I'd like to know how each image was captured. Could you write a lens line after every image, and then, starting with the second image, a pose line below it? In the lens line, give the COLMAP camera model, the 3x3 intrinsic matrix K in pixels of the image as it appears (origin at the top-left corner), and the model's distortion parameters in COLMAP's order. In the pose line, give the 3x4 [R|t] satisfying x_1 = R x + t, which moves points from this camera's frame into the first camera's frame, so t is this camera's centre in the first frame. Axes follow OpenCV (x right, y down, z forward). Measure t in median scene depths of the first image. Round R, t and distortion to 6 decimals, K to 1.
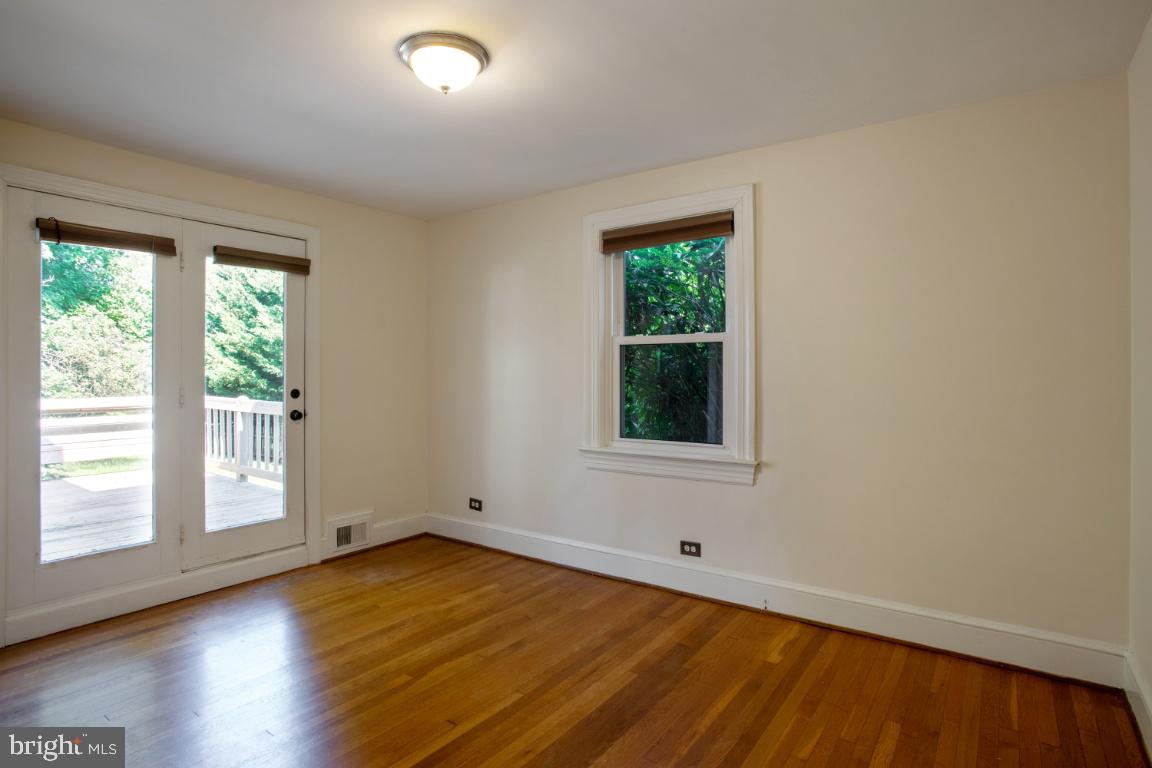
lens RADIAL K [[610.5, 0, 569.9], [0, 610.5, 381.9], [0, 0, 1]] dist [-0.053793, 0.018650]
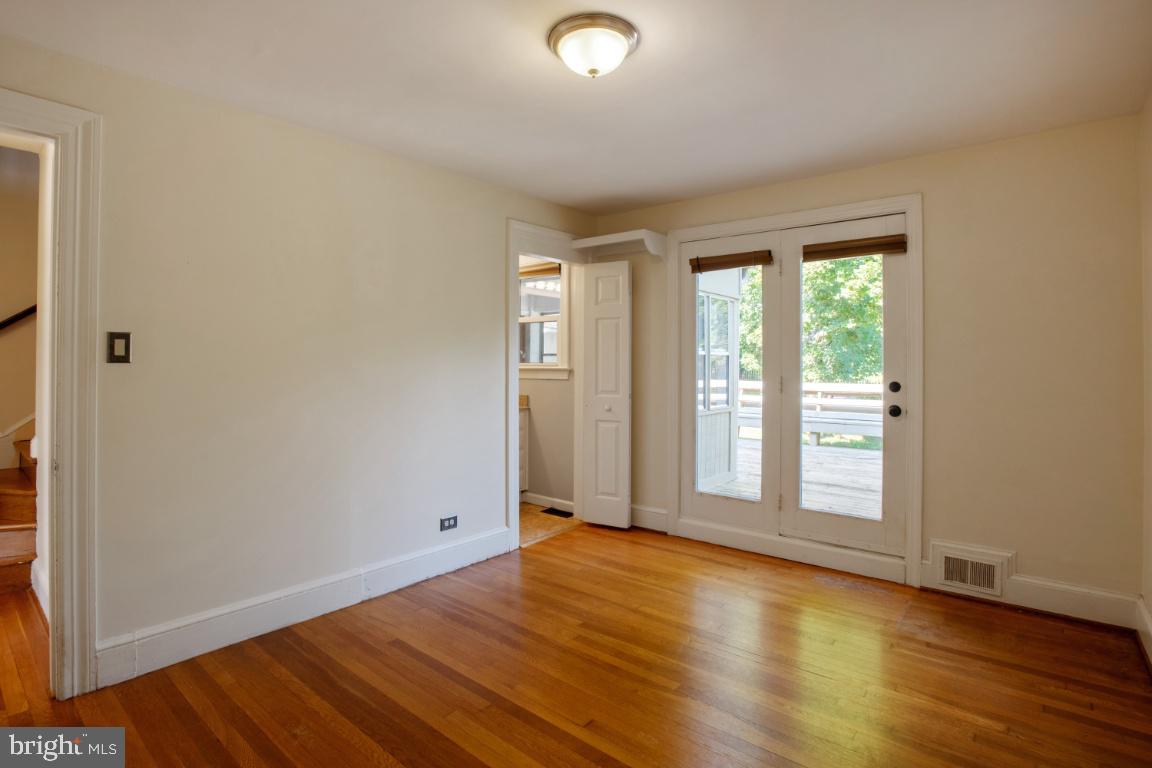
lens RADIAL K [[563.7, 0, 577.0], [0, 563.7, 364.0], [0, 0, 1]] dist [-0.067551, 0.026298]
pose [[-0.043706, 0.008770, -0.999006, 0.405981], [-0.019422, 0.999765, 0.009626, -0.014416], [0.998856, 0.019823, -0.043526, 0.591368]]
